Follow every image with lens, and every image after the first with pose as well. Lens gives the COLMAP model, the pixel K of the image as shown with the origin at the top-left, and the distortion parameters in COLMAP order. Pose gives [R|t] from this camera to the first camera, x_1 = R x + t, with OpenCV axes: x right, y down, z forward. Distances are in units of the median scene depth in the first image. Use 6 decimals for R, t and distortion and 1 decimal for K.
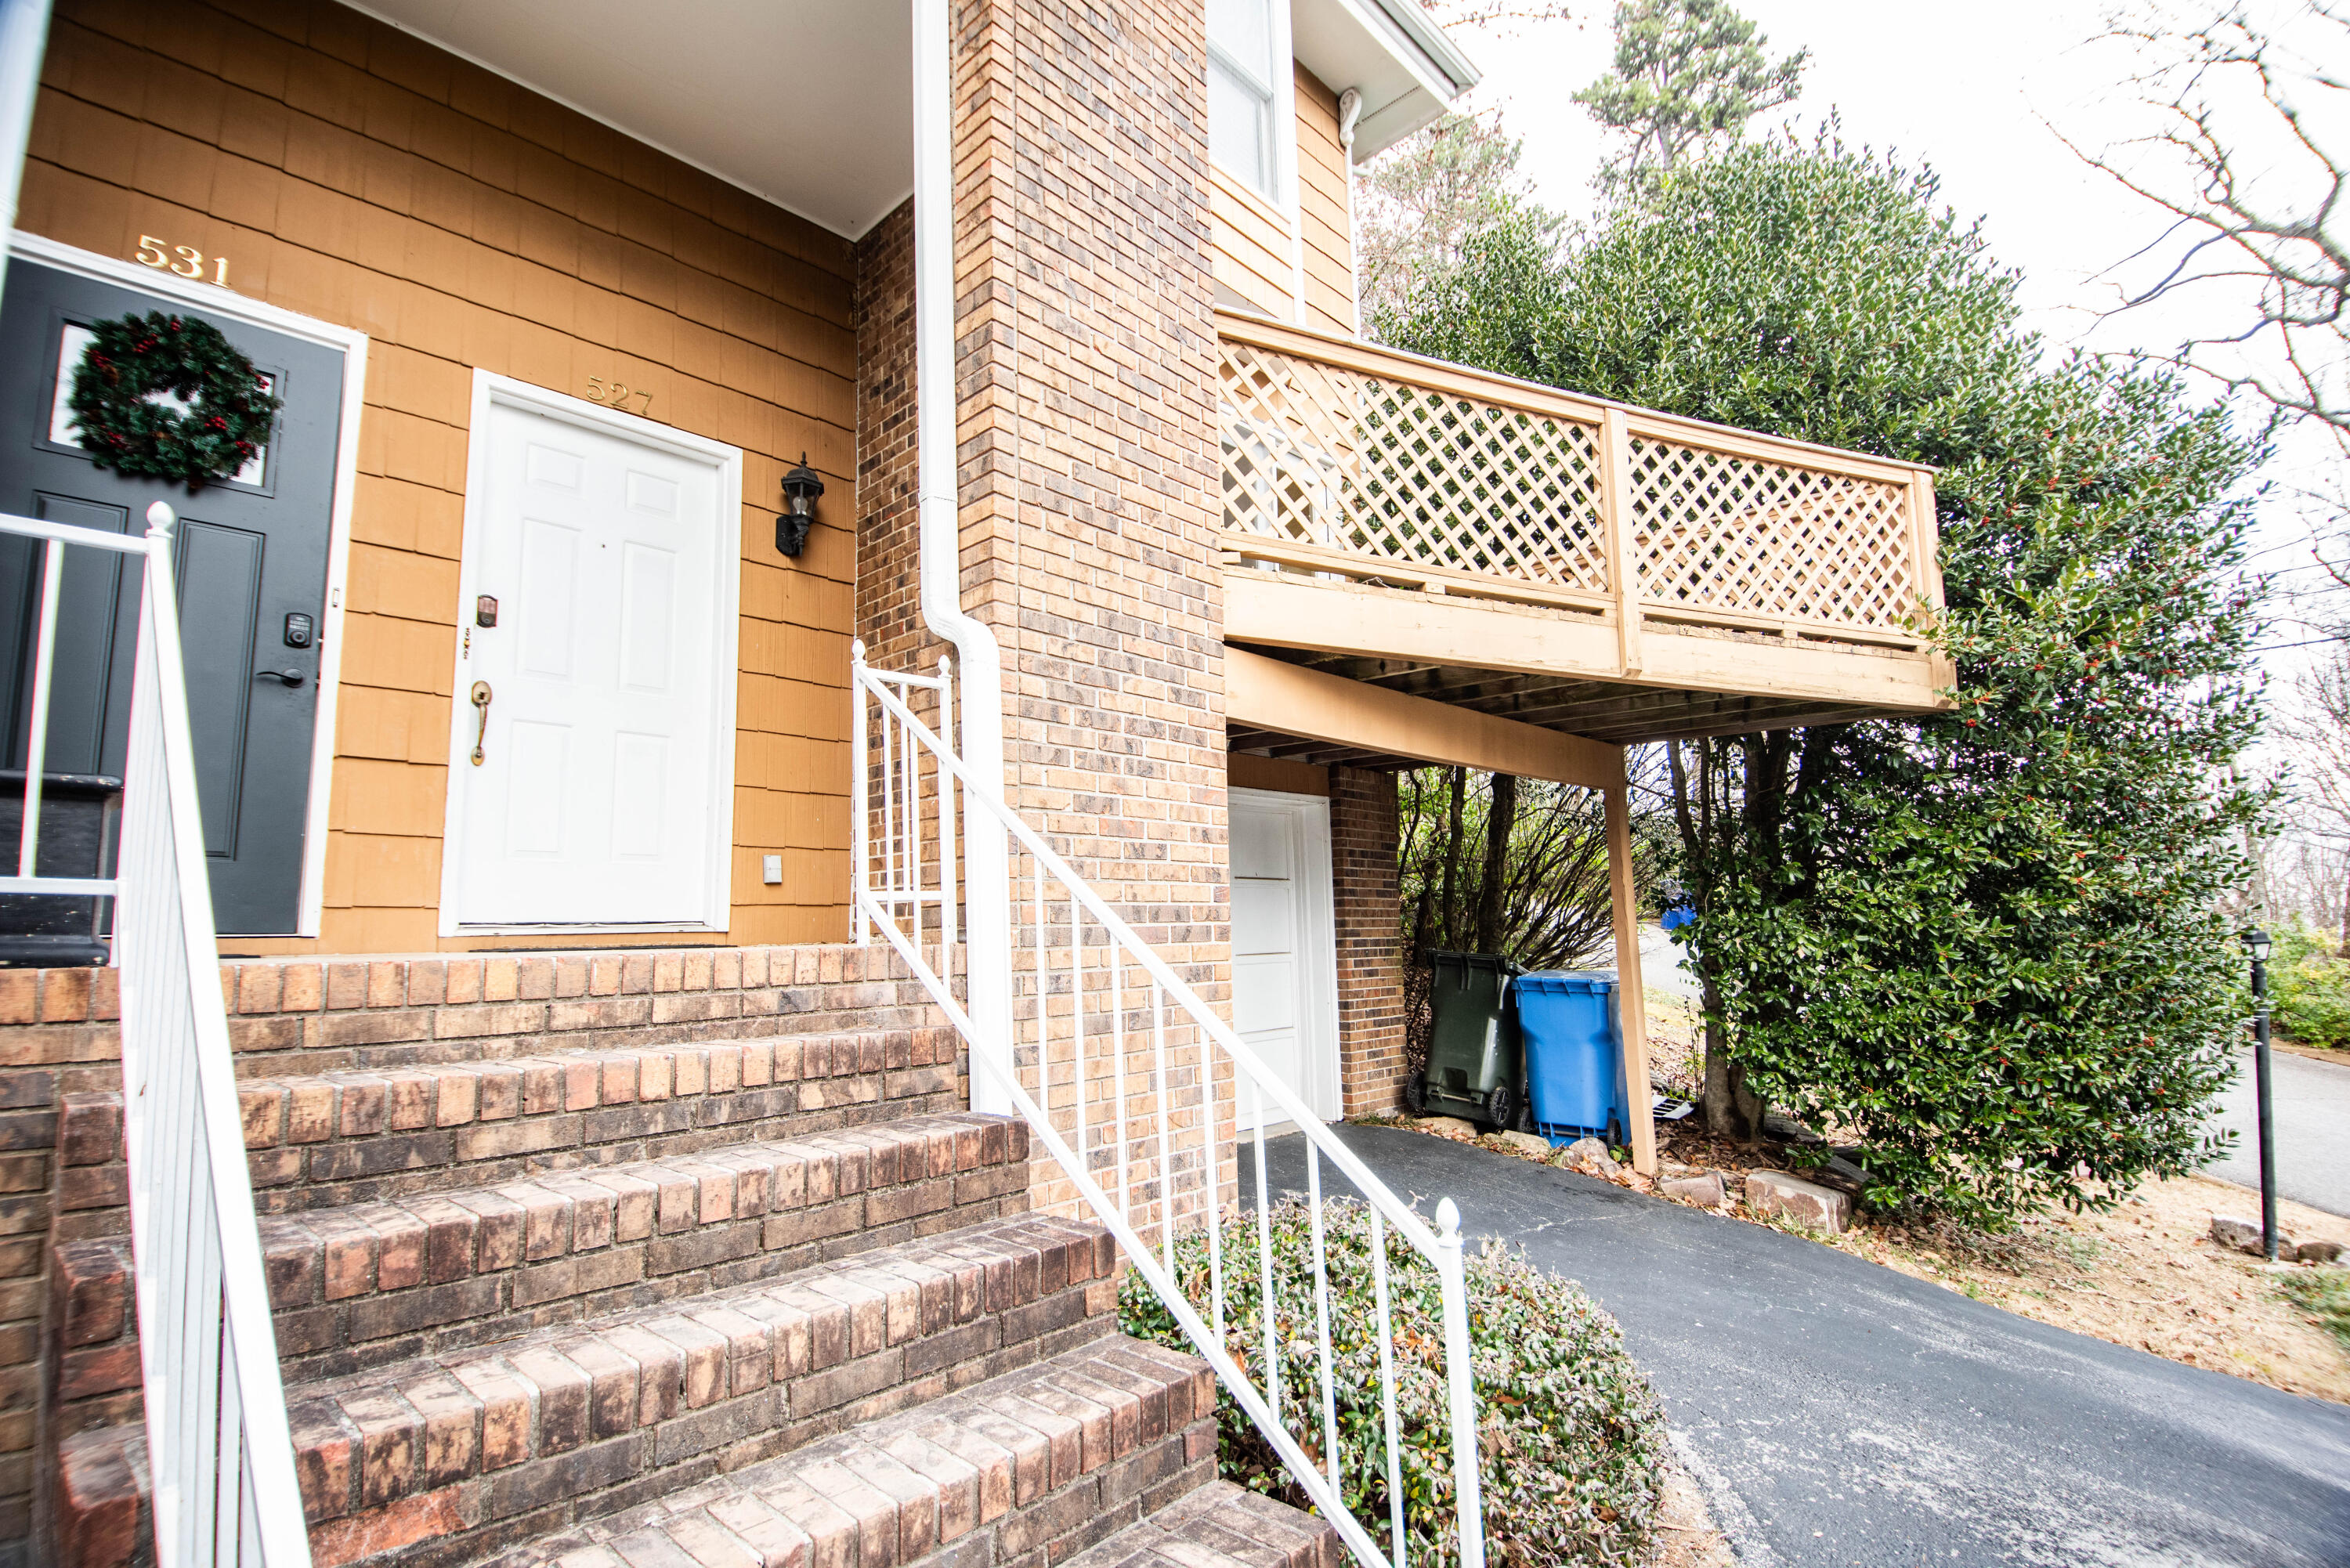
lens RADIAL K [[1101.4, 0, 1181.6], [0, 1101.4, 795.9], [0, 0, 1]] dist [0.044494, -0.038252]
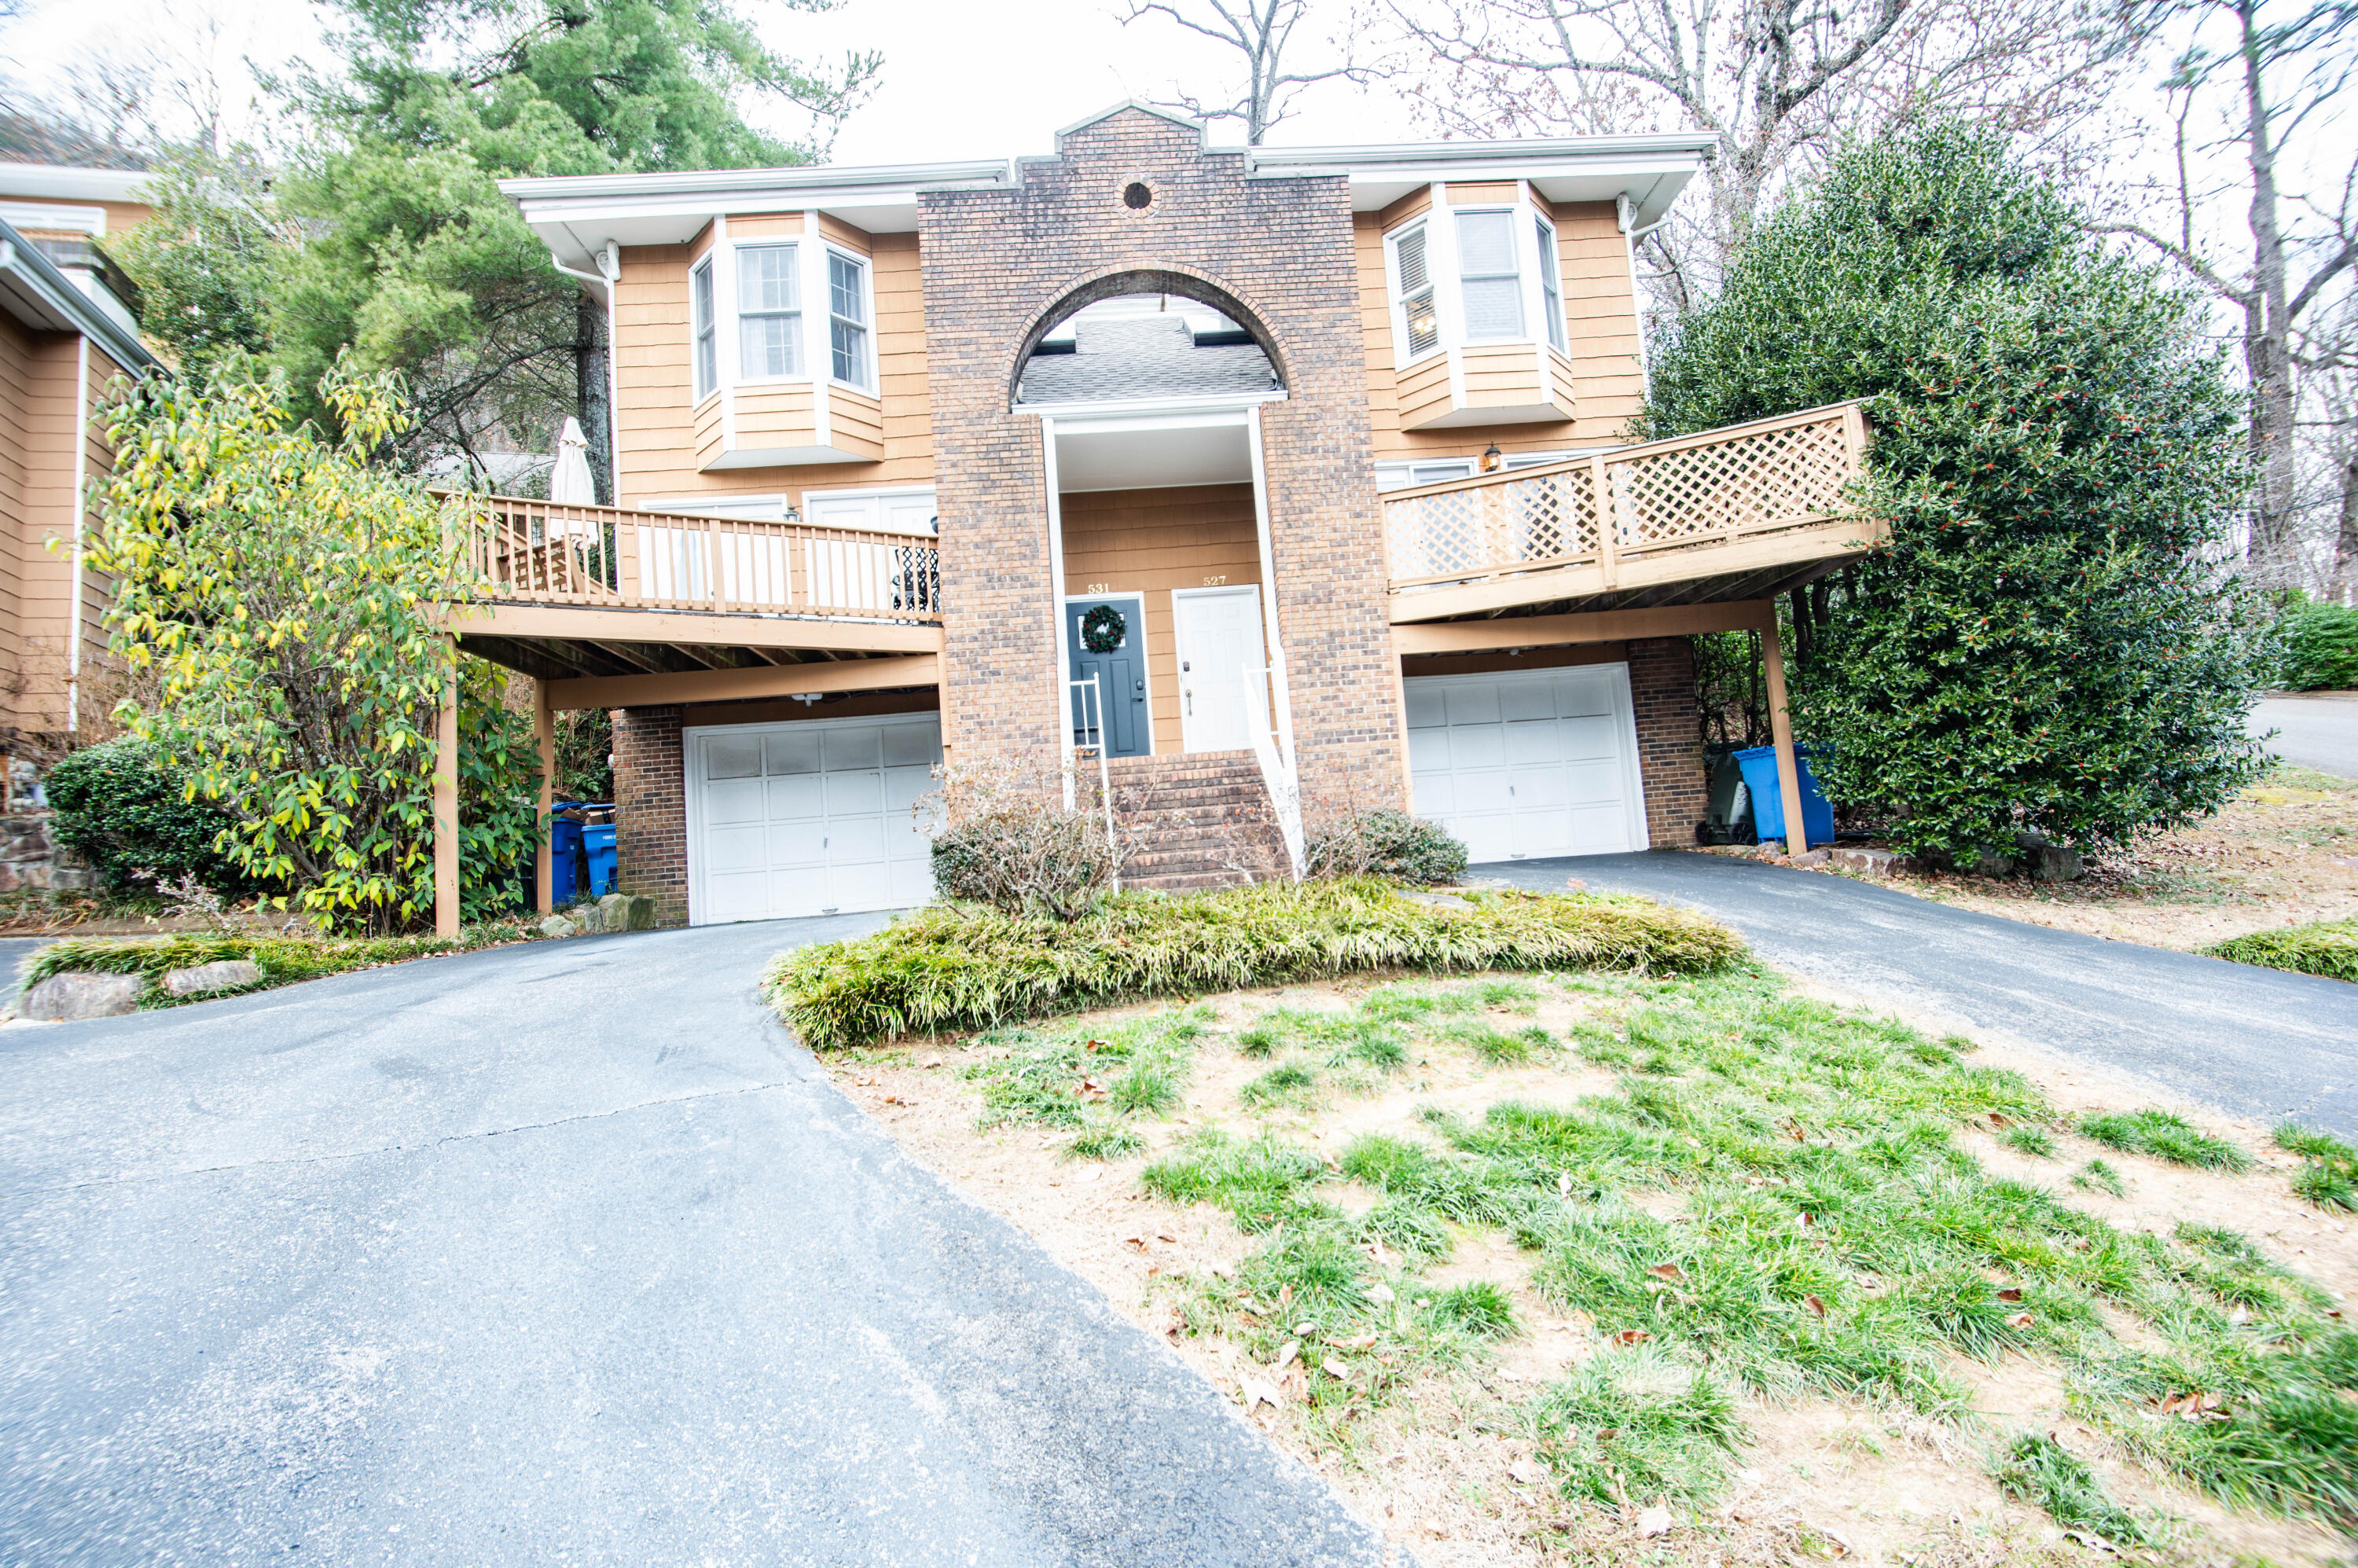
lens RADIAL K [[1126.2, 0, 1169.6], [0, 1126.2, 800.0], [0, 0, 1]] dist [0.057937, -0.054214]
pose [[0.713641, -0.098656, -0.693530, 1.551776], [0.146533, 0.989154, 0.010074, 0.171035], [0.685015, -0.108814, 0.720357, -1.392373]]
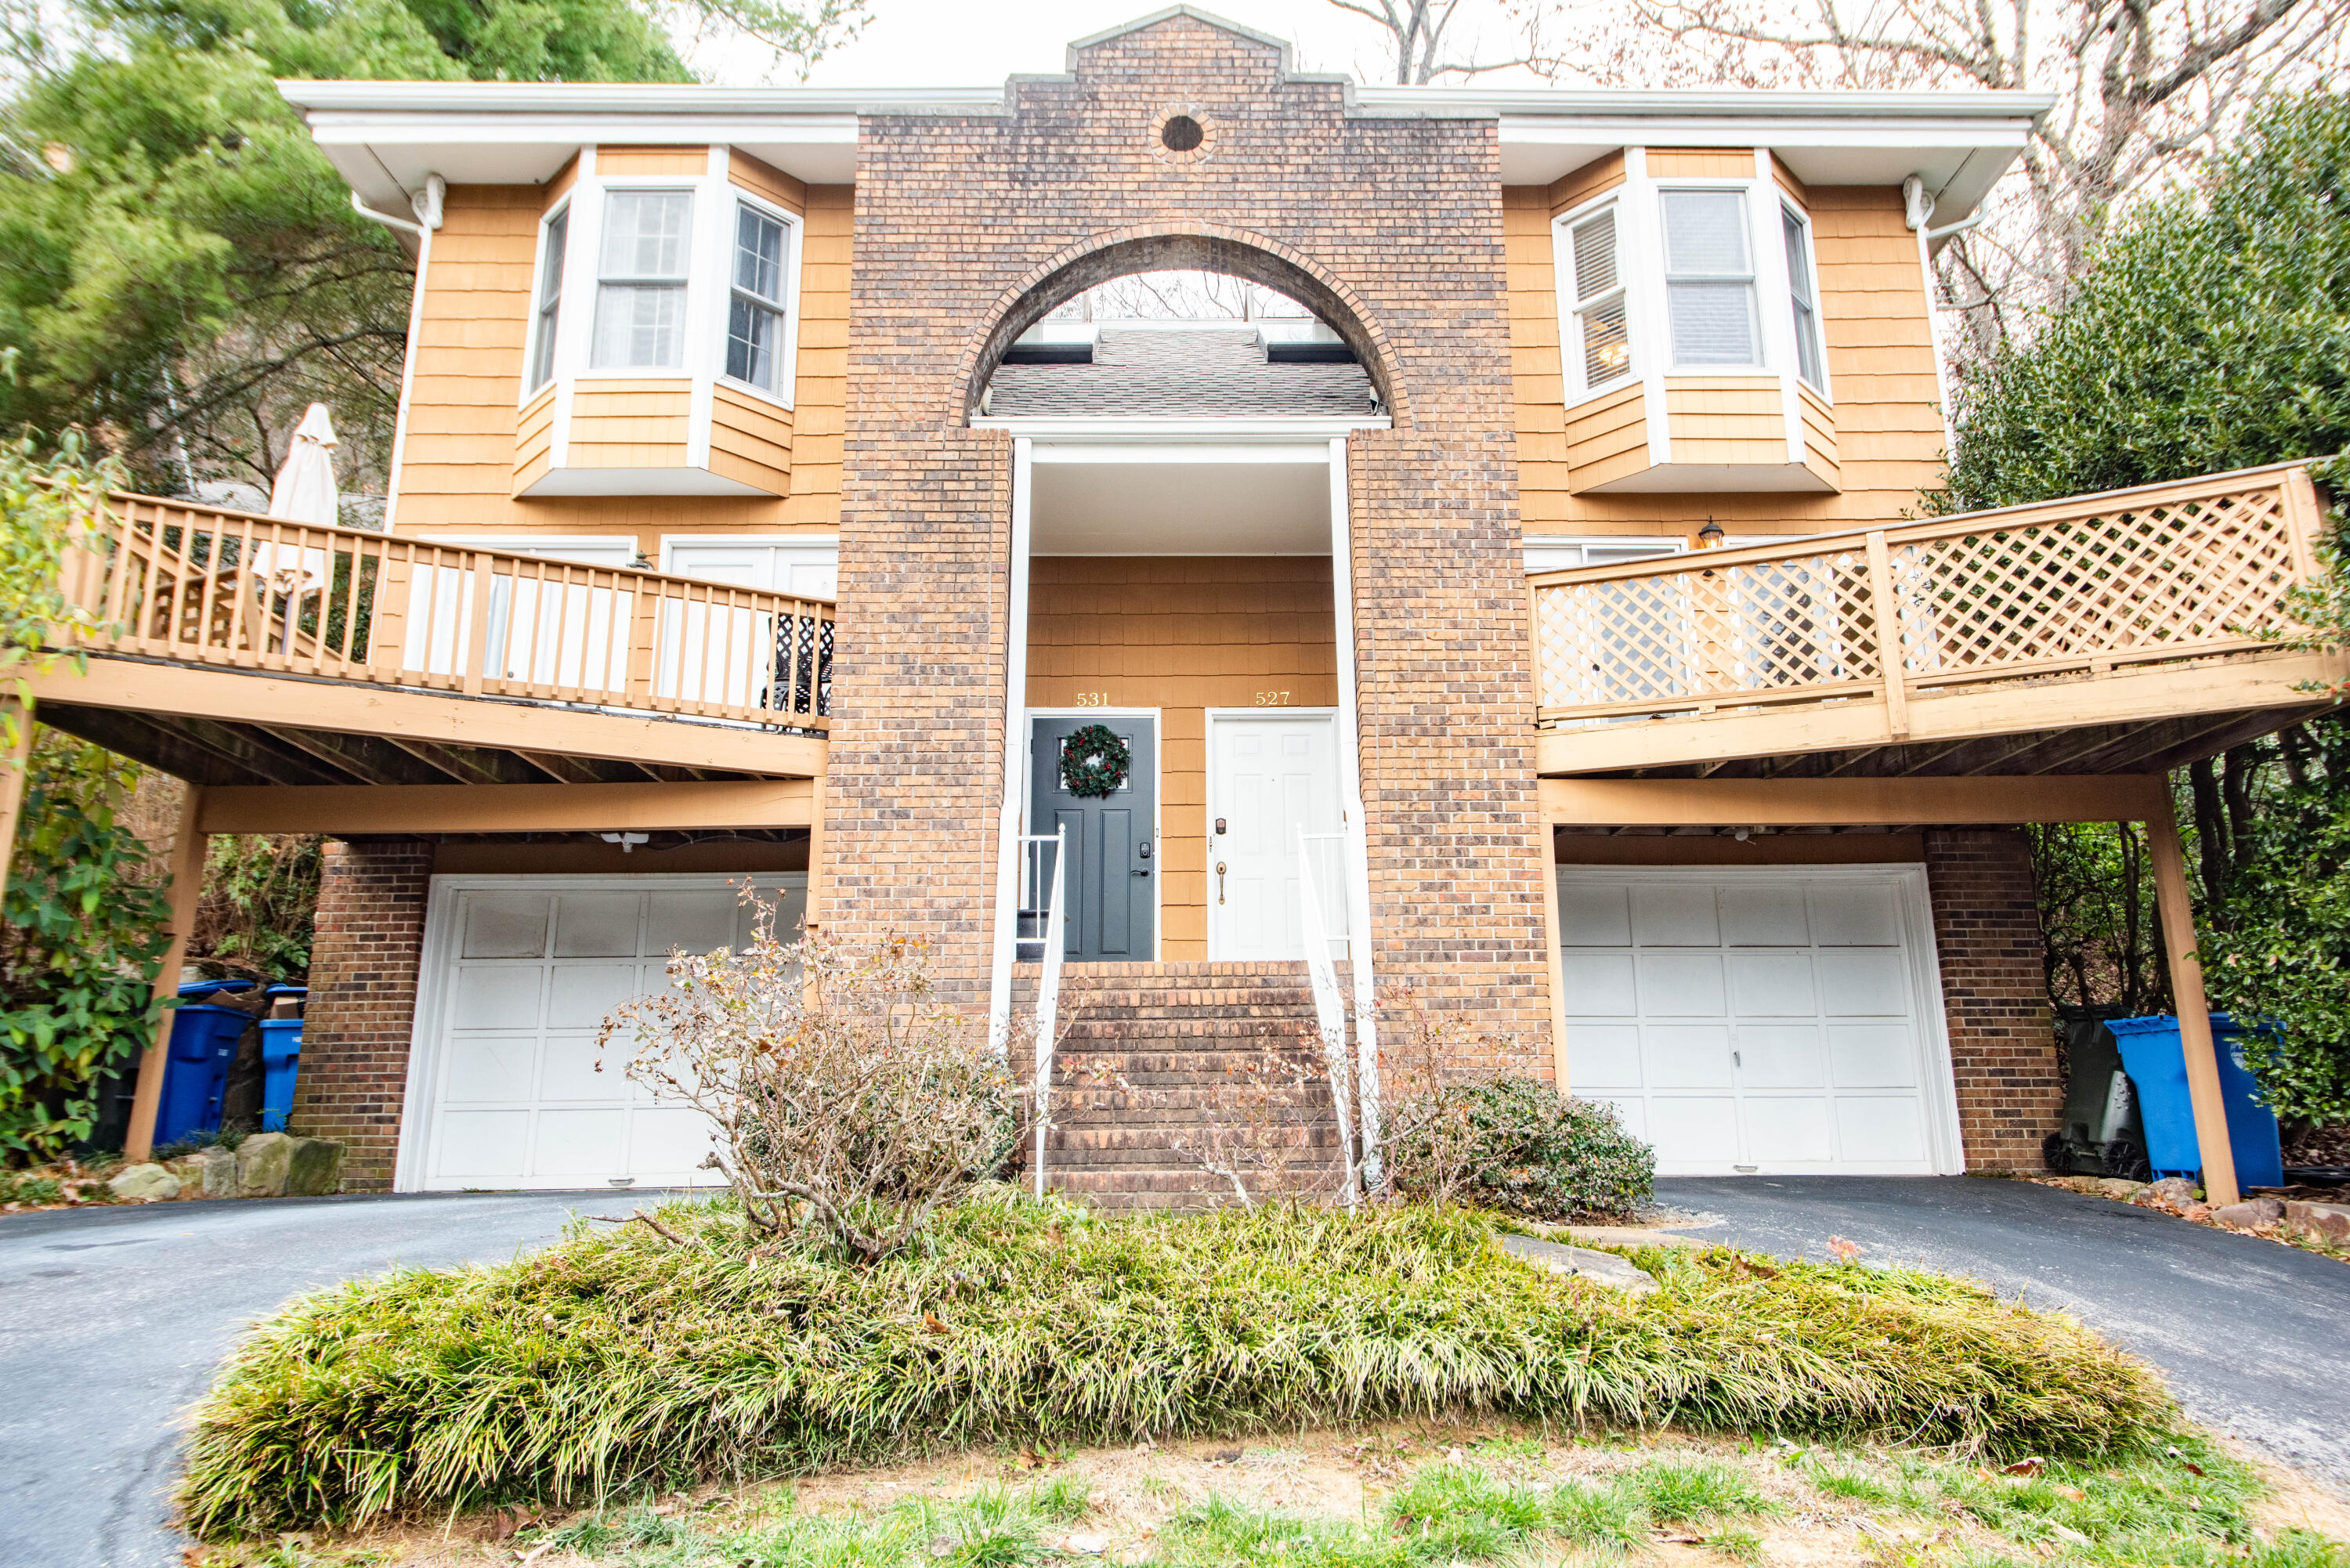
lens RADIAL K [[1587.5, 0, 1188.1], [0, 1587.5, 782.2], [0, 0, 1]] dist [0.058105, -0.060147]
pose [[0.691315, -0.163287, -0.703861, 1.399072], [0.081946, 0.985564, -0.148153, 0.178601], [0.717891, 0.044742, 0.694716, -1.050399]]
